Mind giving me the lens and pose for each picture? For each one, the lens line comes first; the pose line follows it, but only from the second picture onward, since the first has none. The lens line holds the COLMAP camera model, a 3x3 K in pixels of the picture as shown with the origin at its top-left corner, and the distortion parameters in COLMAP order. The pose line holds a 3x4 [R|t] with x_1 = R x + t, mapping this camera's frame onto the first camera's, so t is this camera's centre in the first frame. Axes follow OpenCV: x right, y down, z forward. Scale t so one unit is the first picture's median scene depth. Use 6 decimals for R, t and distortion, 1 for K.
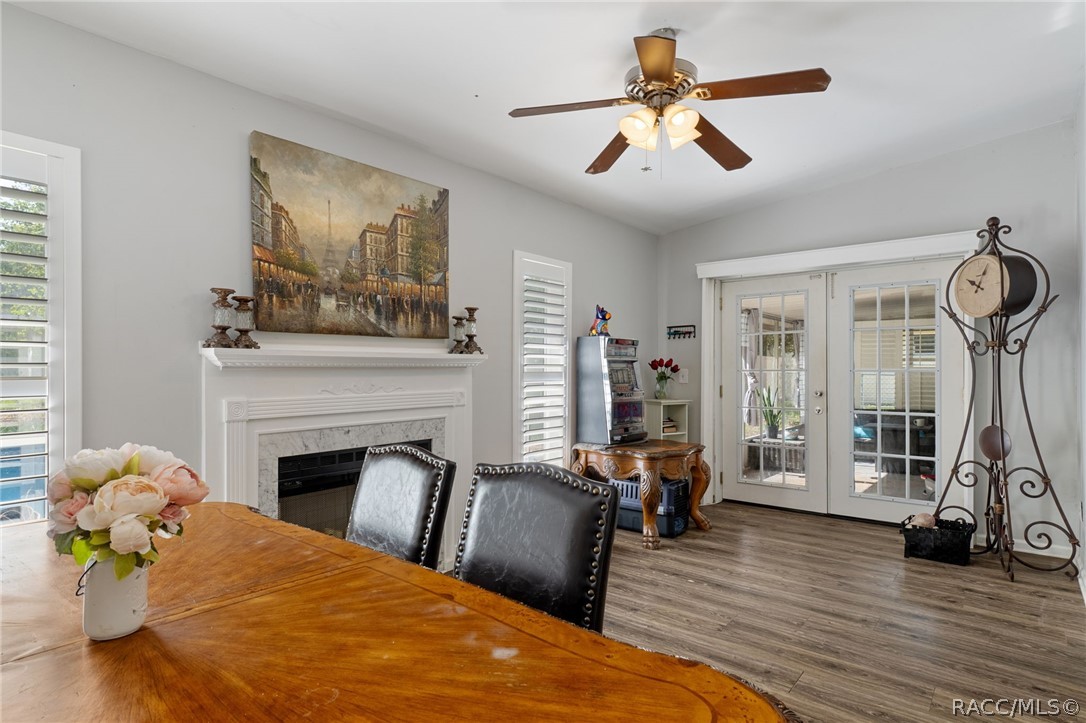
lens RADIAL K [[577.9, 0, 517.1], [0, 577.9, 365.3], [0, 0, 1]] dist [0.001067, 0.000322]
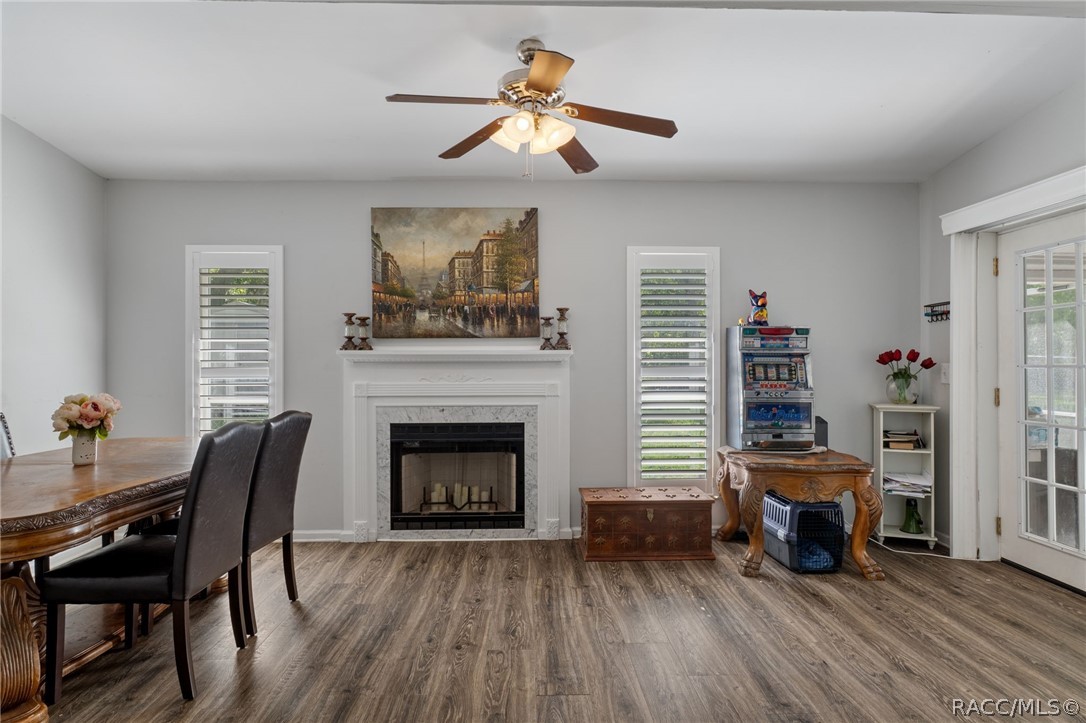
lens RADIAL K [[600.4, 0, 542.2], [0, 600.4, 356.5], [0, 0, 1]] dist [-0.002055, 0.001266]
pose [[0.666090, -0.010731, -0.745794, 0.853909], [0.004018, 0.999934, -0.010799, 0.006108], [0.745861, 0.004197, 0.666089, 0.232144]]
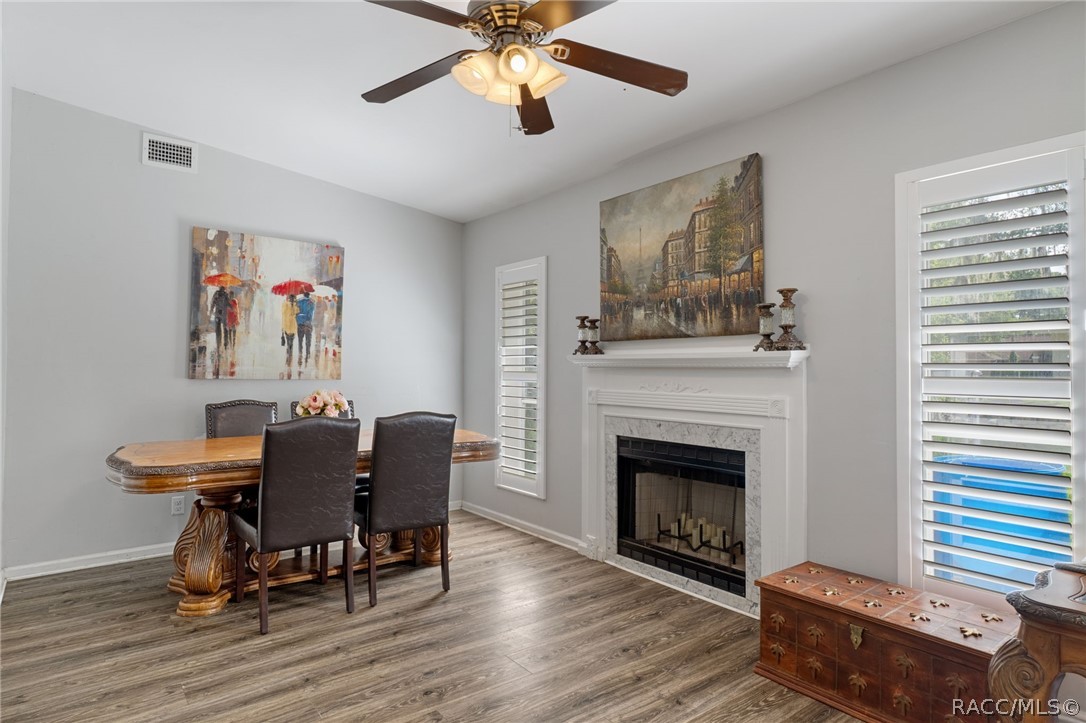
lens RADIAL K [[600.4, 0, 542.2], [0, 600.4, 356.5], [0, 0, 1]] dist [-0.002055, 0.001266]
pose [[-0.193032, -0.021098, -0.980966, 0.848513], [-0.004161, 0.999777, -0.020683, 0.006291], [0.981184, 0.000090, -0.193077, 0.950373]]
